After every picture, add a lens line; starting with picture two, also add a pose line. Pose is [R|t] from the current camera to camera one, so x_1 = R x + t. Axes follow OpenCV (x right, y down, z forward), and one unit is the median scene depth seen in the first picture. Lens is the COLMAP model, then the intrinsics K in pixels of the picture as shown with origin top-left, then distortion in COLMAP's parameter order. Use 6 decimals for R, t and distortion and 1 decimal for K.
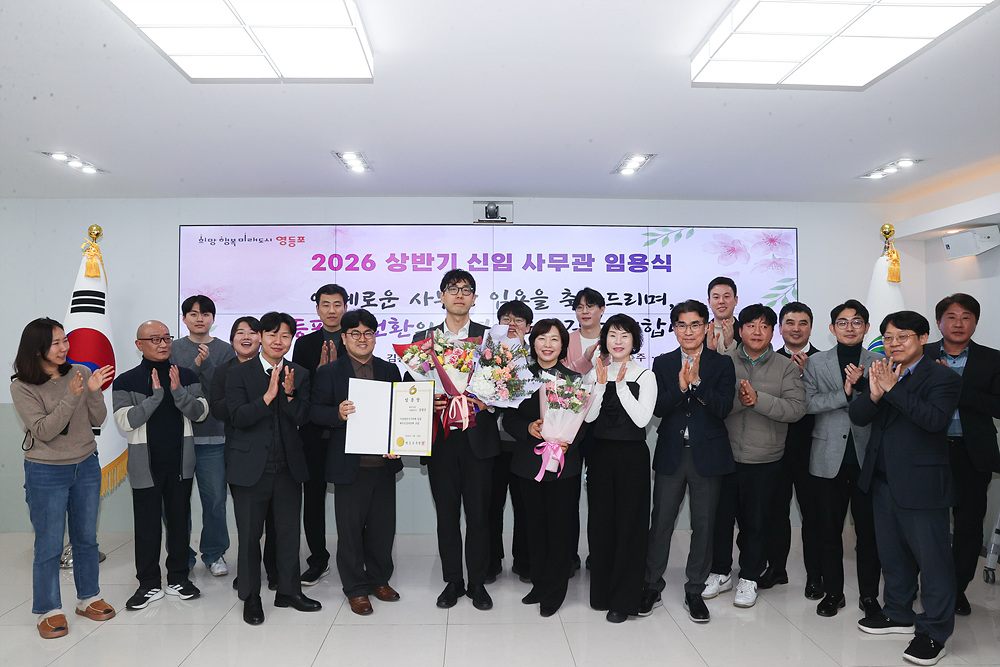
lens RADIAL K [[672.8, 0, 479.0], [0, 672.8, 335.1], [0, 0, 1]] dist [-0.102911, 0.080484]
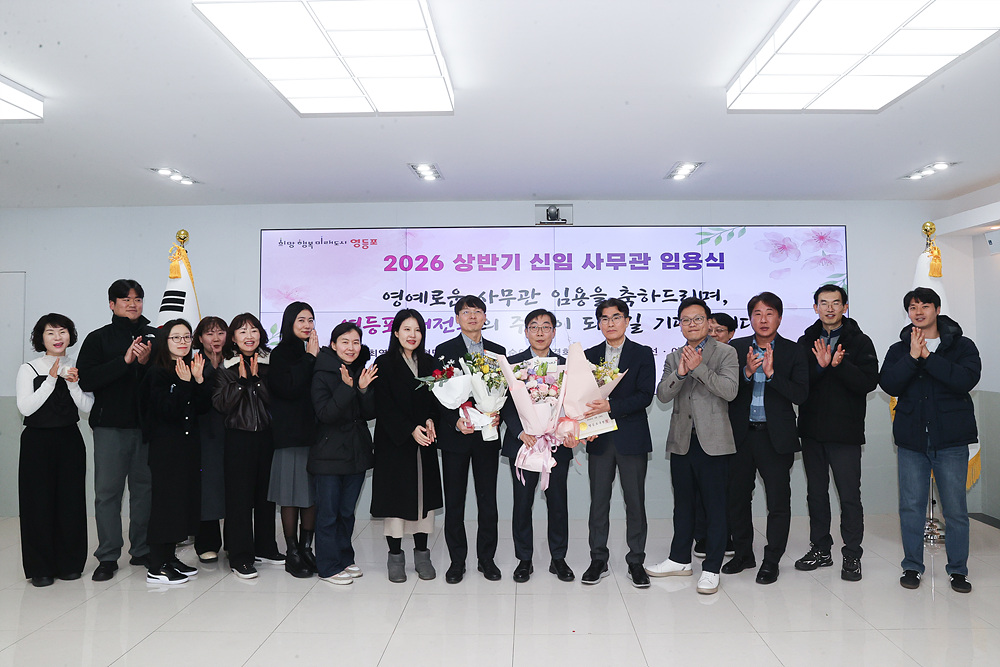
lens RADIAL K [[735.5, 0, 503.8], [0, 735.5, 308.4], [0, 0, 1]] dist [-0.107416, 0.085159]
pose [[0.999139, -0.007088, -0.040868, -0.011794], [0.005685, 0.999394, -0.034336, 0.004258], [0.041087, 0.034074, 0.998574, -0.157010]]
